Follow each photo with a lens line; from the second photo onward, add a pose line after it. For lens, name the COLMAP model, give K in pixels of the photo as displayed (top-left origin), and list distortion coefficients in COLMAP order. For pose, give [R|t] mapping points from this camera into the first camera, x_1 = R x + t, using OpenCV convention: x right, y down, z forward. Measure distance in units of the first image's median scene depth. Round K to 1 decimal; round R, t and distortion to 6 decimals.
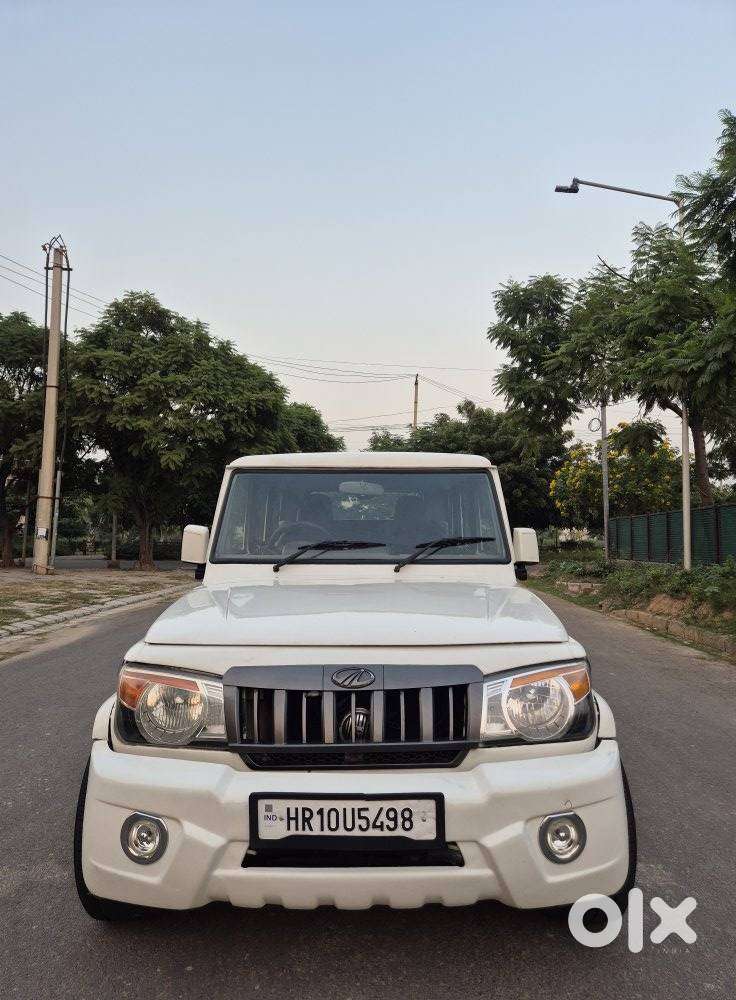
lens RADIAL K [[670.0, 0, 369.4], [0, 670.0, 499.0], [0, 0, 1]] dist [0.074456, -0.077465]
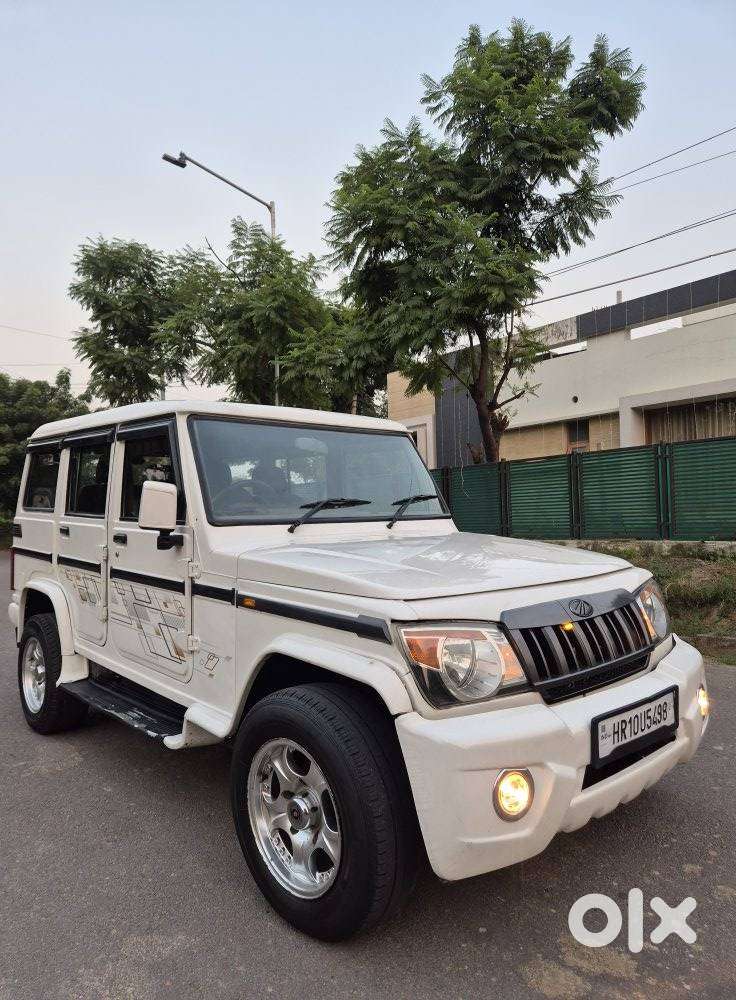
lens RADIAL K [[674.9, 0, 368.0], [0, 674.9, 500.0], [0, 0, 1]] dist [0.074254, -0.079751]
pose [[0.740594, -0.002364, 0.671949, -0.666788], [-0.014030, 0.999721, 0.018981, 0.046853], [-0.671806, -0.023485, 0.740354, 0.267568]]
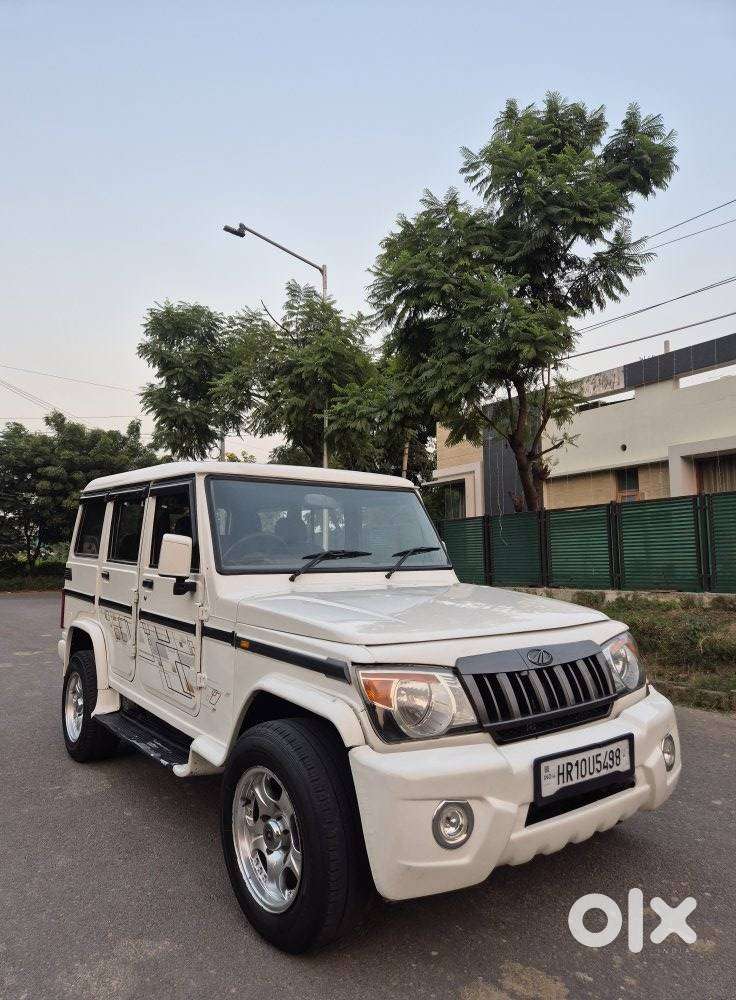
lens RADIAL K [[671.0, 0, 364.3], [0, 671.0, 500.8], [0, 0, 1]] dist [0.076785, -0.078909]
pose [[0.799286, 0.045393, 0.599234, -0.652894], [-0.024074, 0.998761, -0.043546, 0.030839], [-0.600469, 0.020380, 0.799389, 0.141360]]
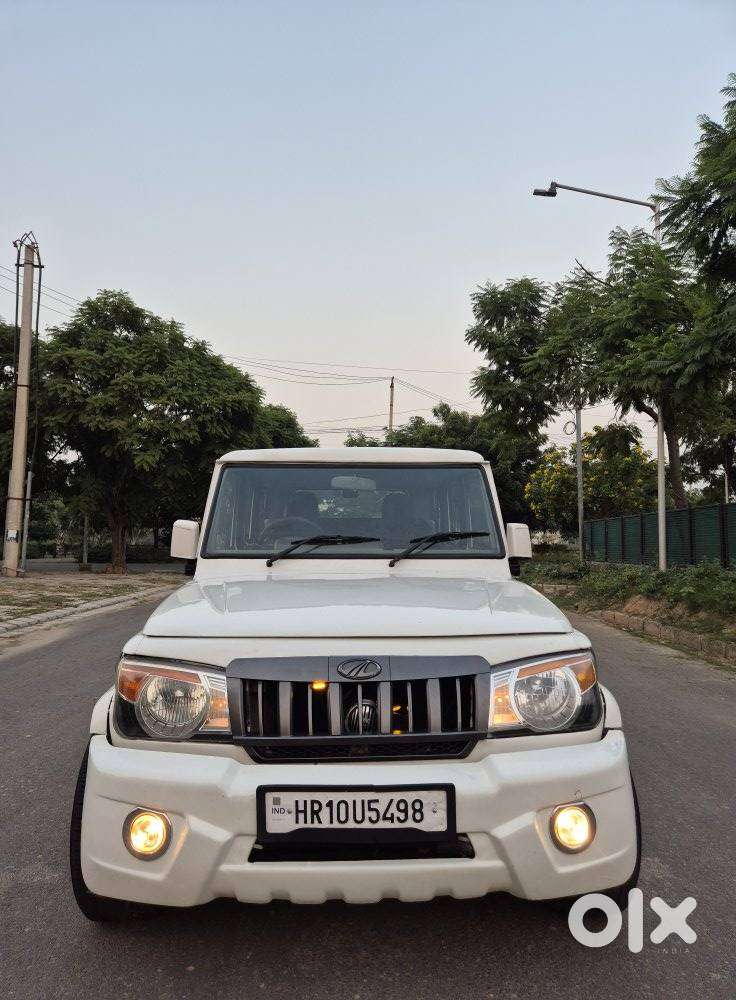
lens RADIAL K [[671.0, 0, 364.3], [0, 671.0, 500.8], [0, 0, 1]] dist [0.076785, -0.078909]
pose [[0.999491, 0.002200, 0.031838, -0.031473], [-0.002117, 0.999994, -0.002649, 0.014313], [-0.031844, 0.002581, 0.999490, 0.008599]]
